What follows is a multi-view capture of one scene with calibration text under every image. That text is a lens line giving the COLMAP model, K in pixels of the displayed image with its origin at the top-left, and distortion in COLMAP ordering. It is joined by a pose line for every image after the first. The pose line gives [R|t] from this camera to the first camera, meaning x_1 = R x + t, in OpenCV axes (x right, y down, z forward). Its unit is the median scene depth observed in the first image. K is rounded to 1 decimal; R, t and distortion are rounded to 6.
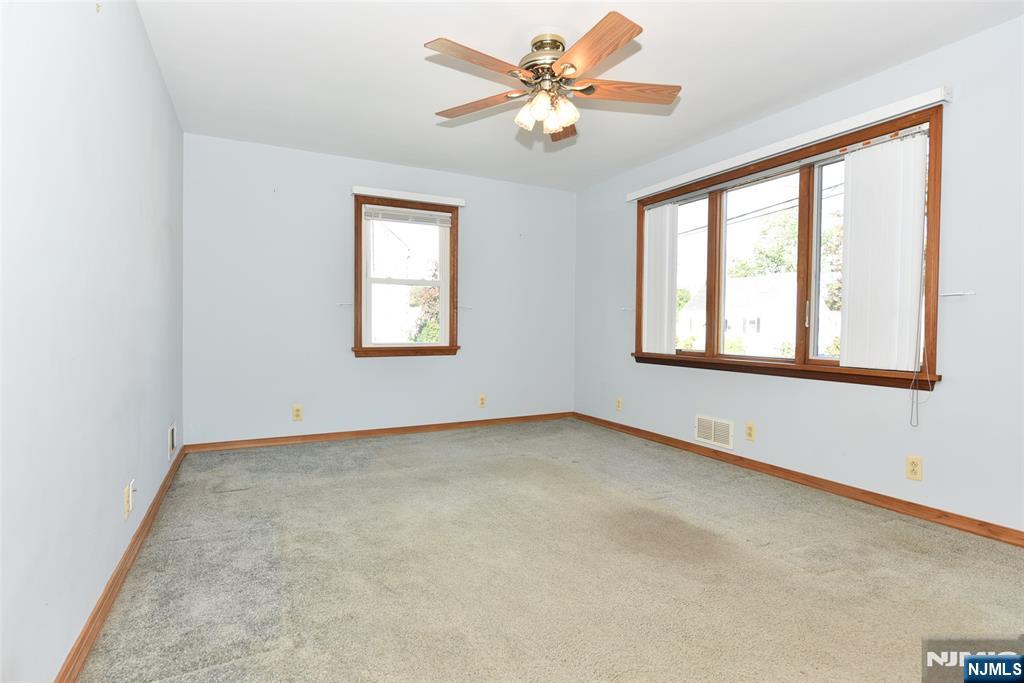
lens RADIAL K [[495.8, 0, 512.0], [0, 495.8, 341.5], [0, 0, 1]] dist [-0.001148, -0.000177]
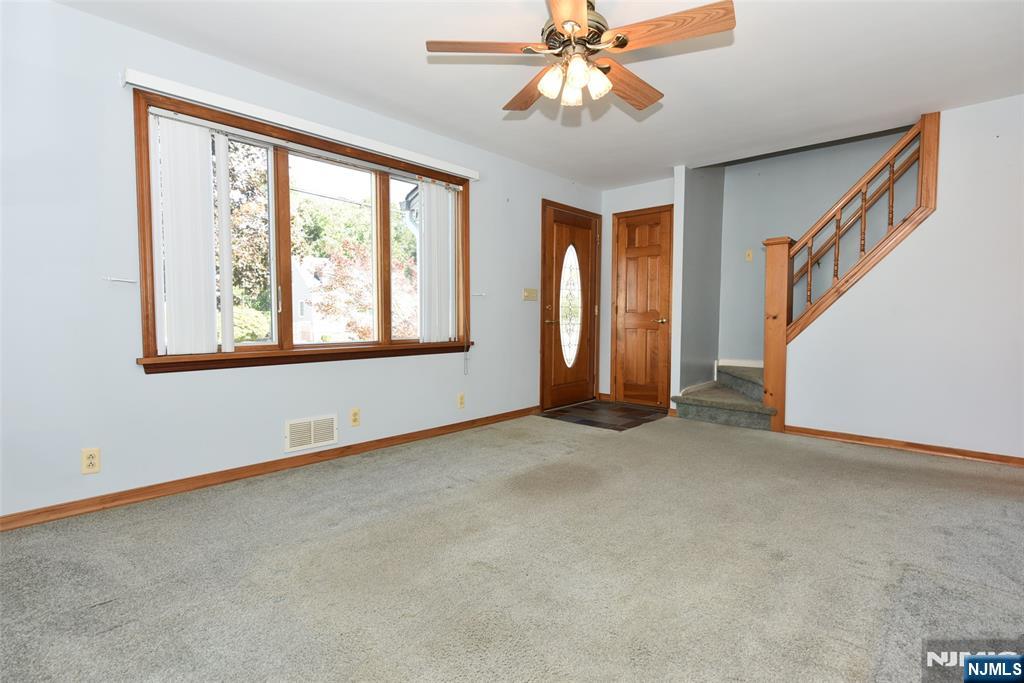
lens RADIAL K [[477.1, 0, 512.0], [0, 477.1, 341.5], [0, 0, 1]] dist [-0.001242, -0.000083]
pose [[-0.315348, -0.062100, 0.946942, -0.513440], [0.021518, 0.997132, 0.072557, -0.033759], [-0.948732, 0.043257, -0.313107, 0.967951]]
